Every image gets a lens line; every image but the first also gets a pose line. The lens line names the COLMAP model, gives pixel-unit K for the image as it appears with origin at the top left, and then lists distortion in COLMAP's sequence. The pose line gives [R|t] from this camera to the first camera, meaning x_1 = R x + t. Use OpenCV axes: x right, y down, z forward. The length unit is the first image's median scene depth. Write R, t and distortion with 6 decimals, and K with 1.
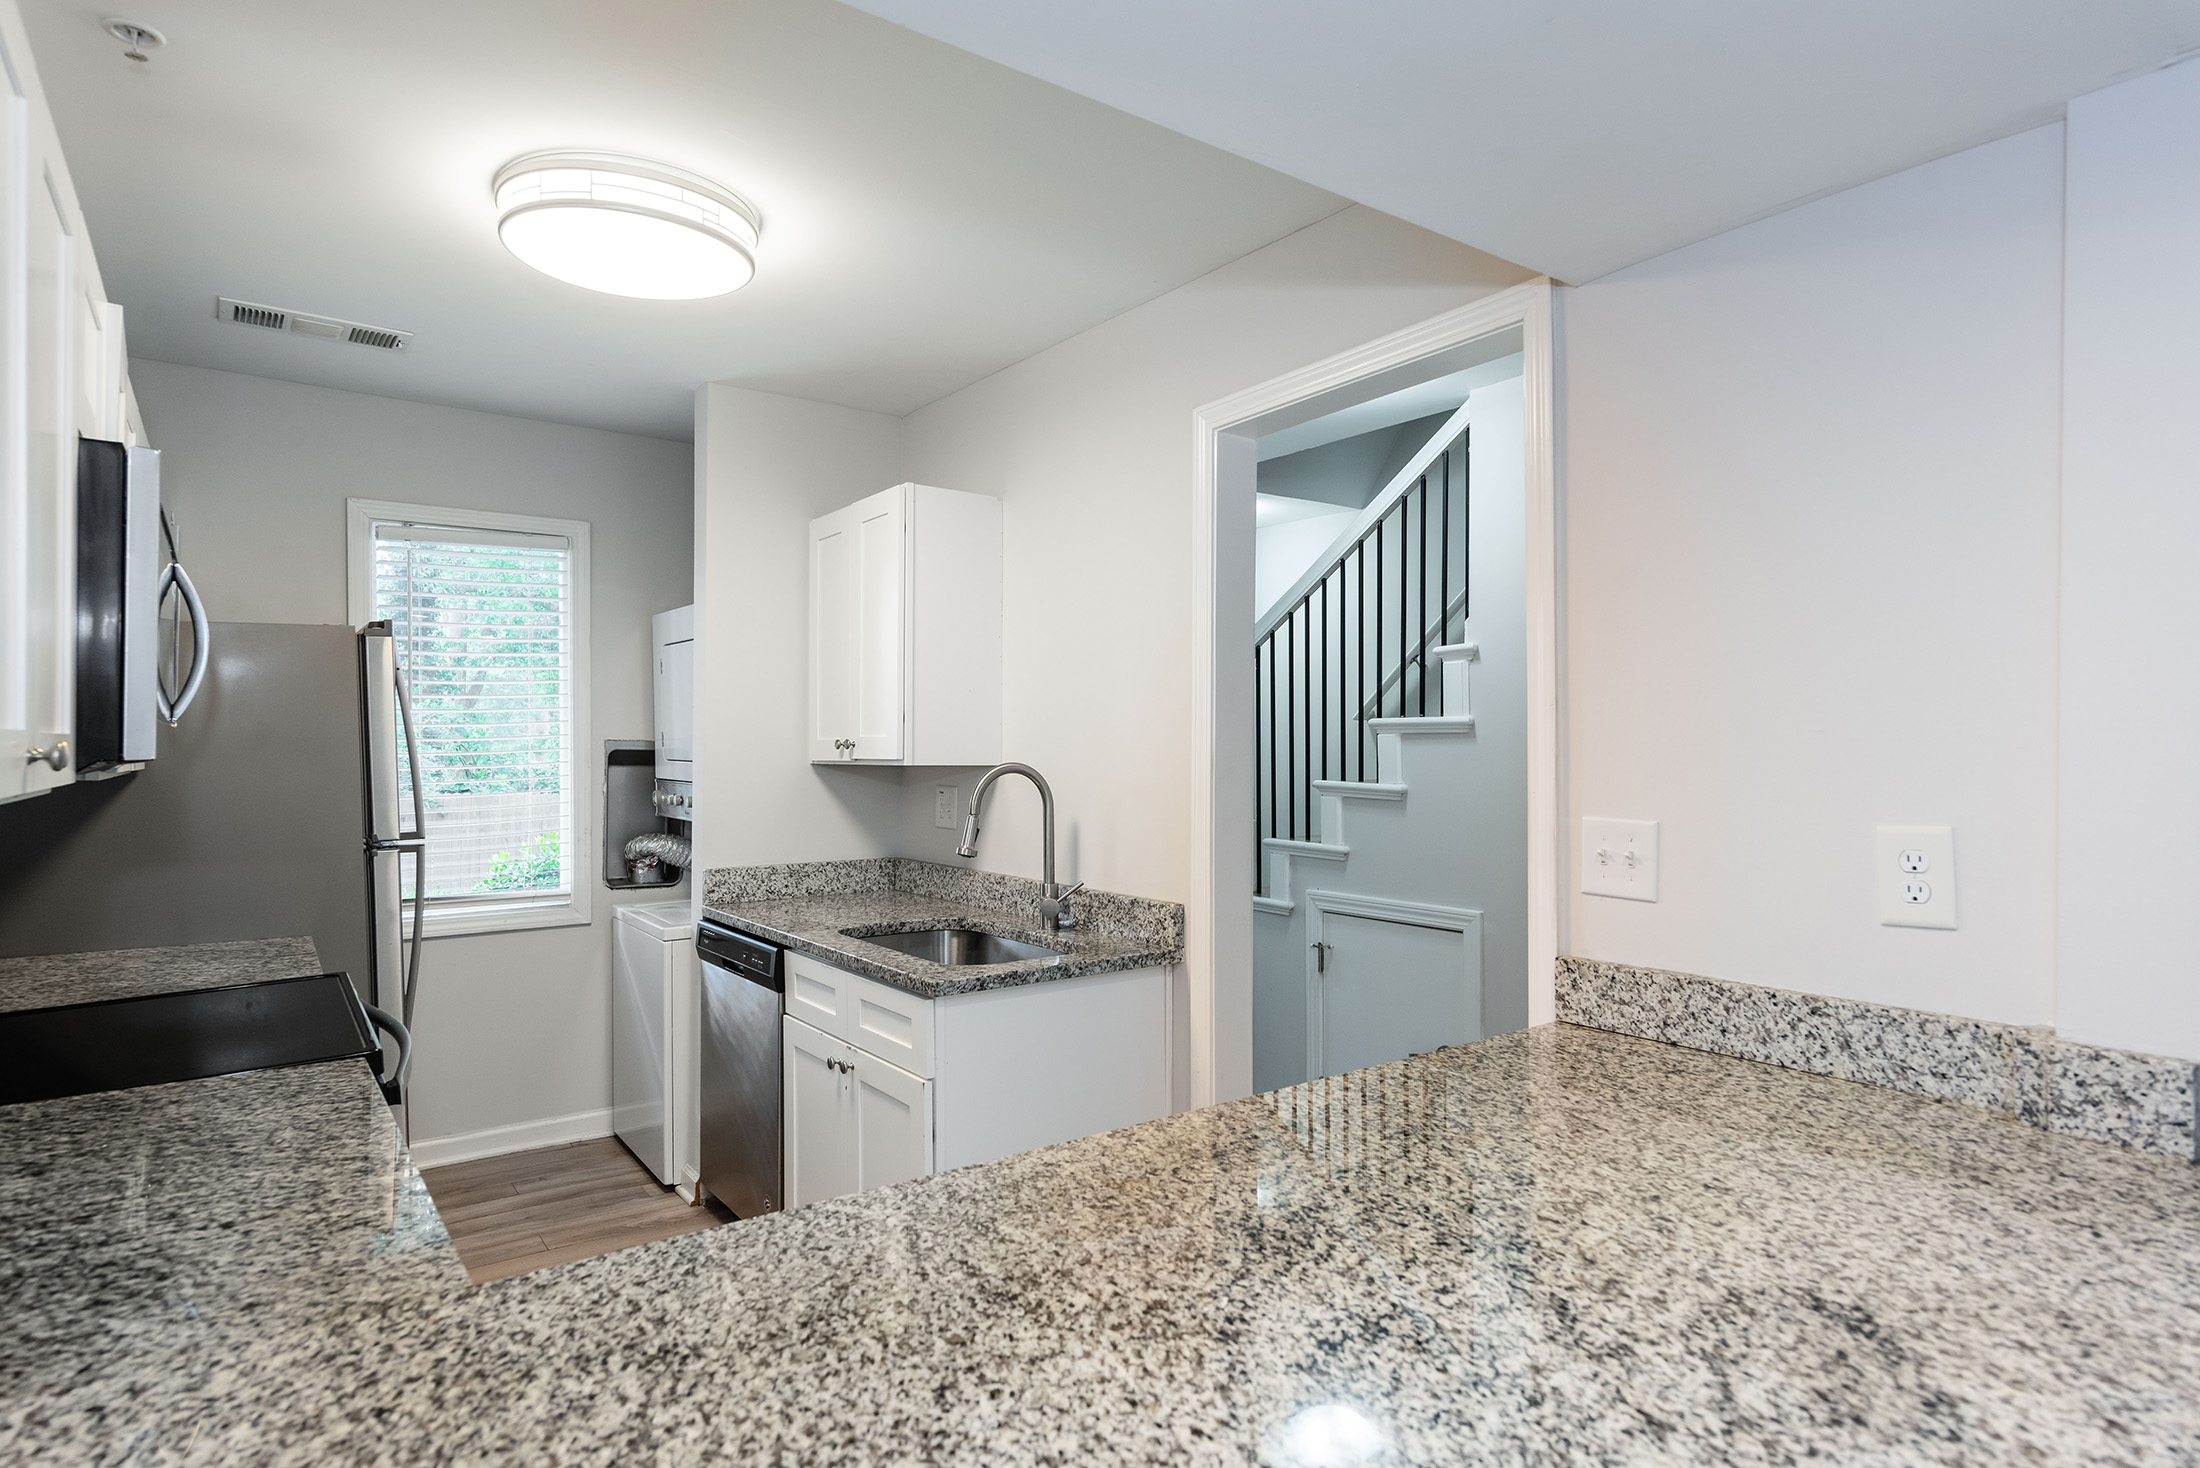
lens RADIAL K [[1187.7, 0, 1120.5], [0, 1187.7, 758.7], [0, 0, 1]] dist [0.001280, -0.000019]
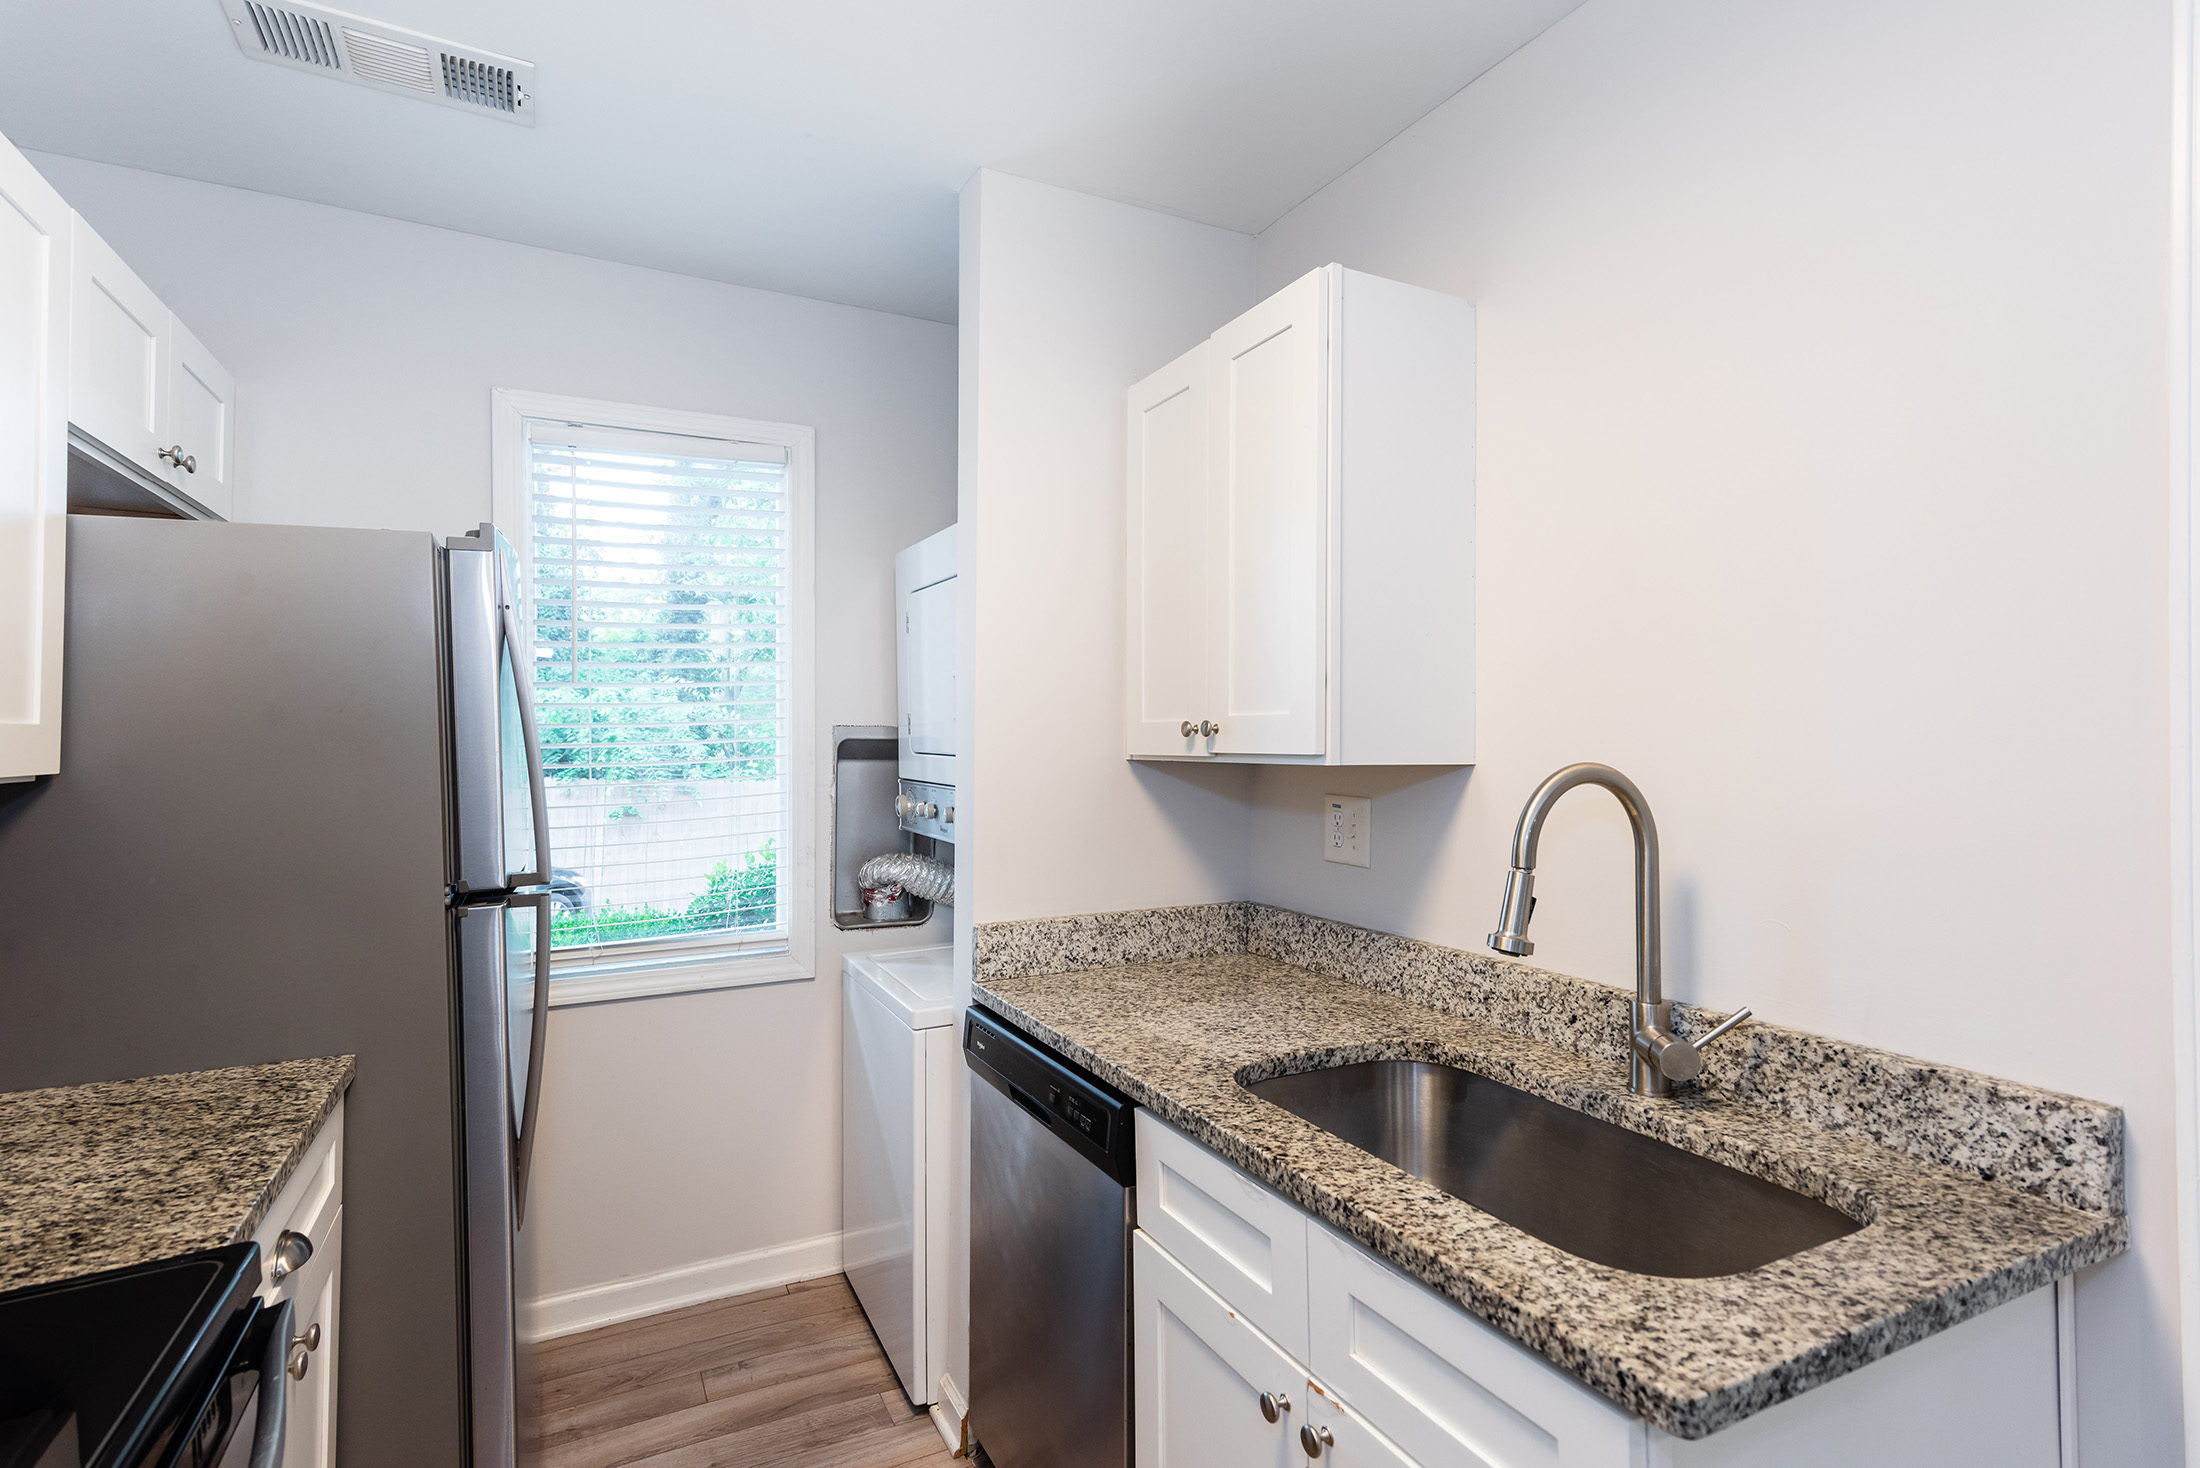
lens RADIAL K [[1085.5, 0, 1108.4], [0, 1085.5, 732.4], [0, 0, 1]] dist [0.001646, 0.000516]
pose [[0.985329, -0.002656, -0.170647, -0.180702], [0.000480, 0.999918, -0.012788, -0.003374], [0.170667, 0.012518, 0.985249, 0.437076]]
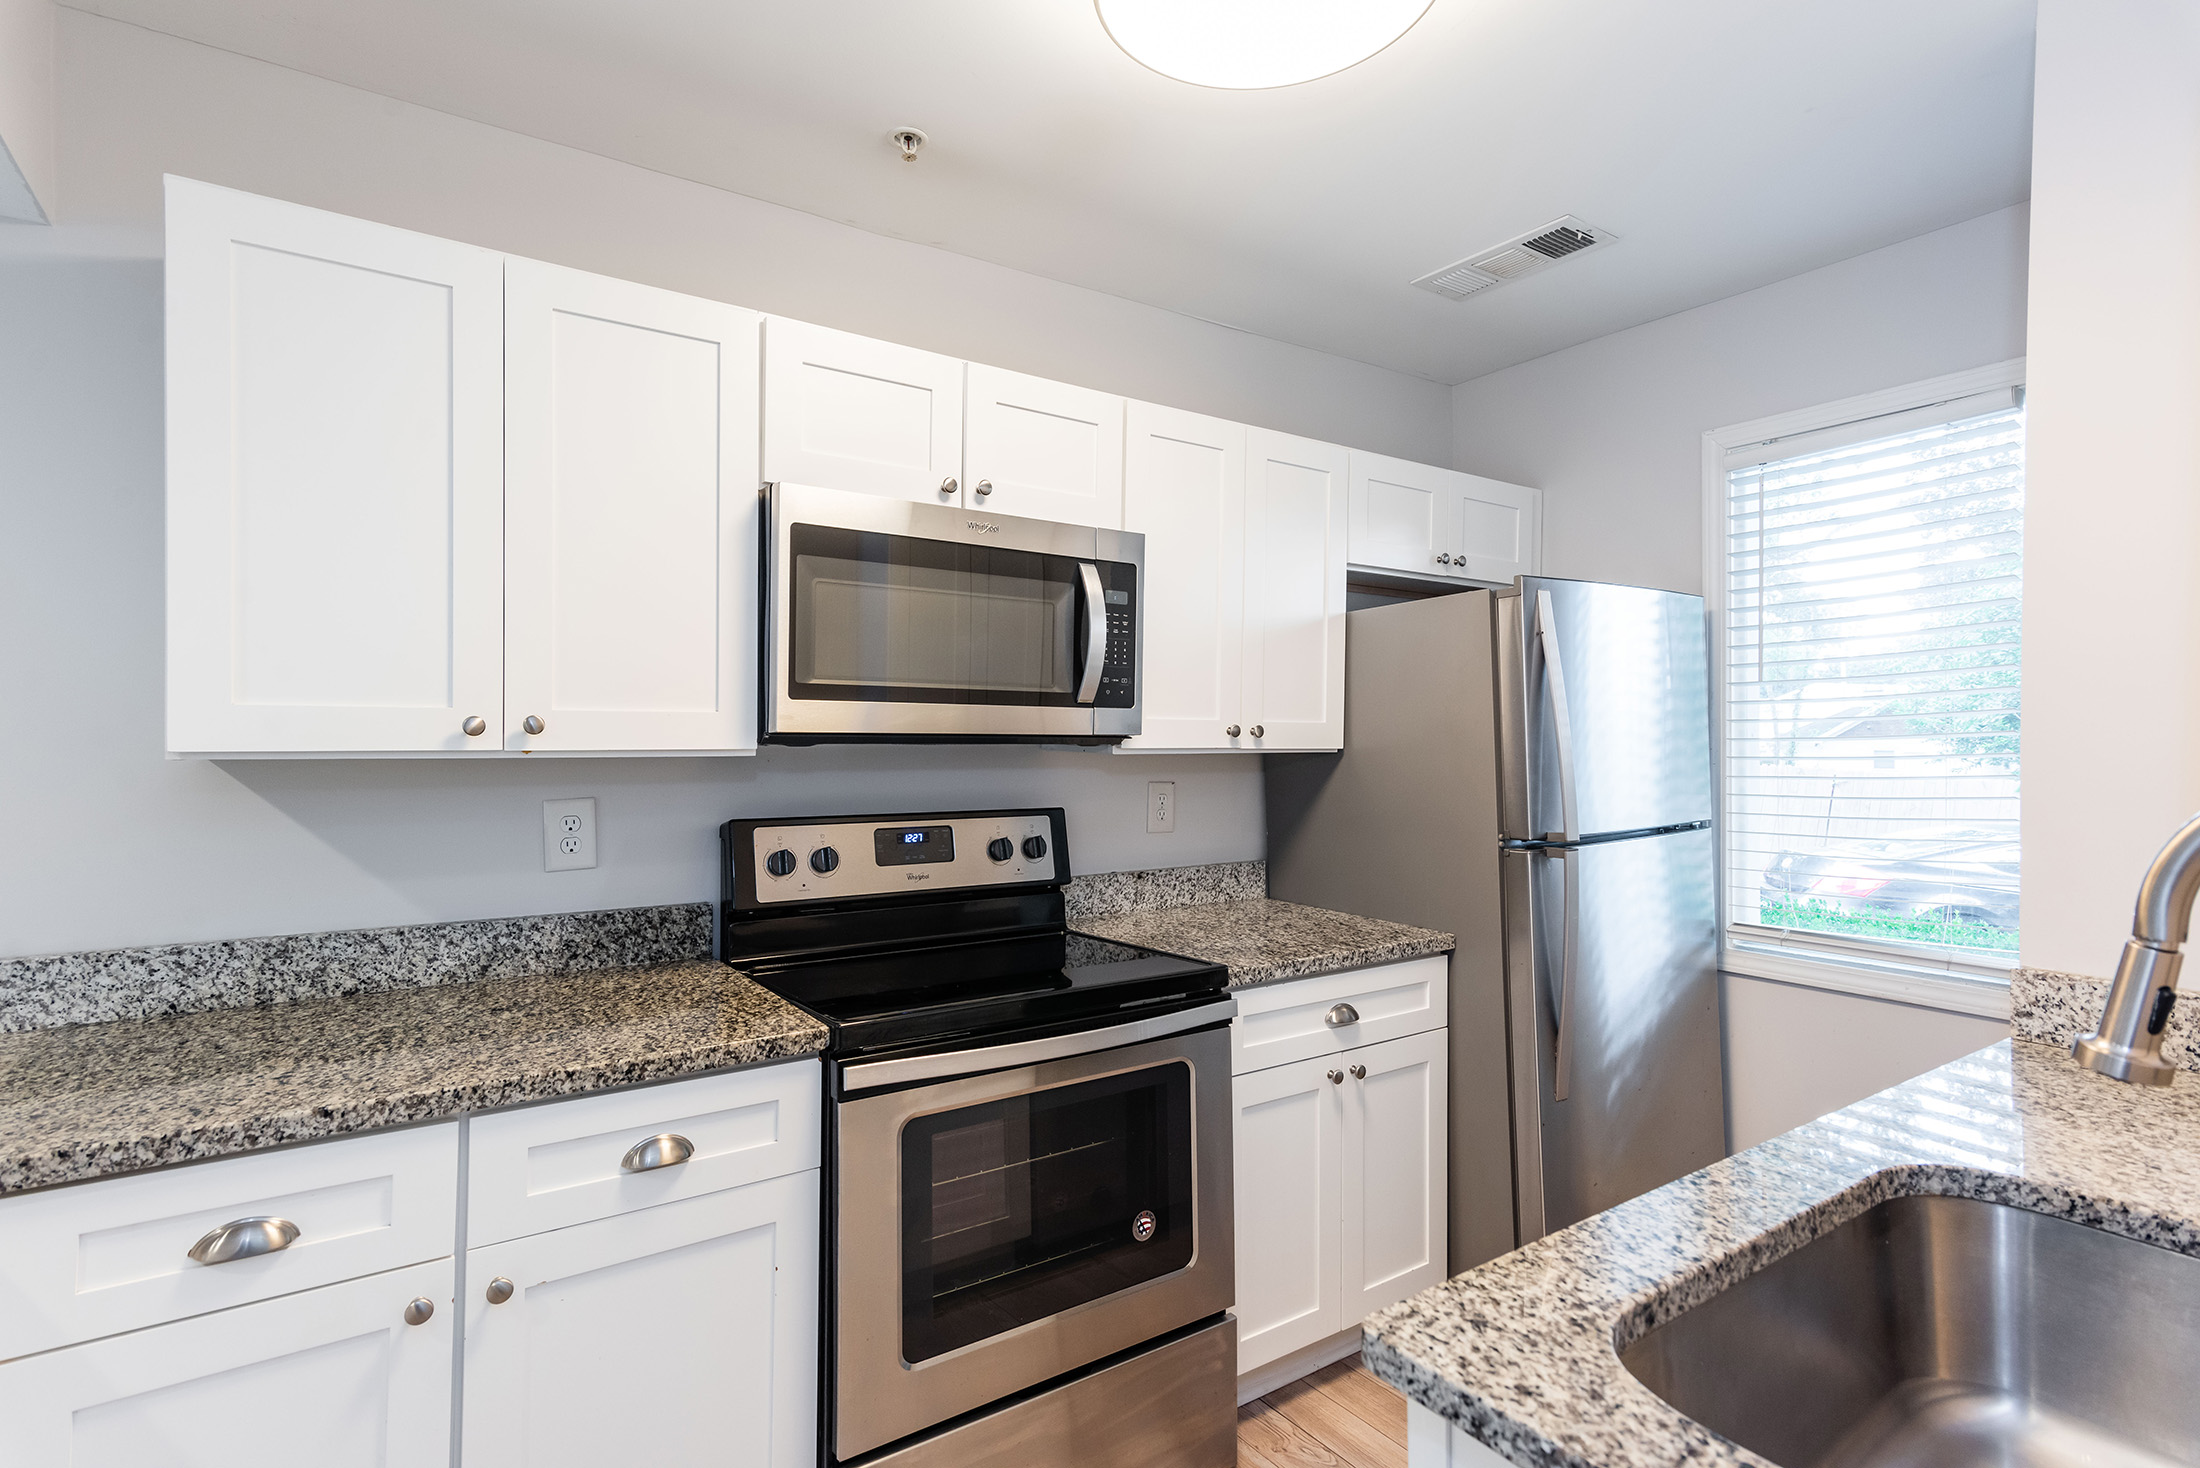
lens RADIAL K [[1070.7, 0, 1059.9], [0, 1070.7, 731.8], [0, 0, 1]] dist [0.018522, 0.000373]
pose [[-0.051129, -0.002196, -0.998690, 0.130975], [-0.014800, 0.999889, -0.001441, -0.000805], [0.998582, 0.014707, -0.051156, 0.615709]]
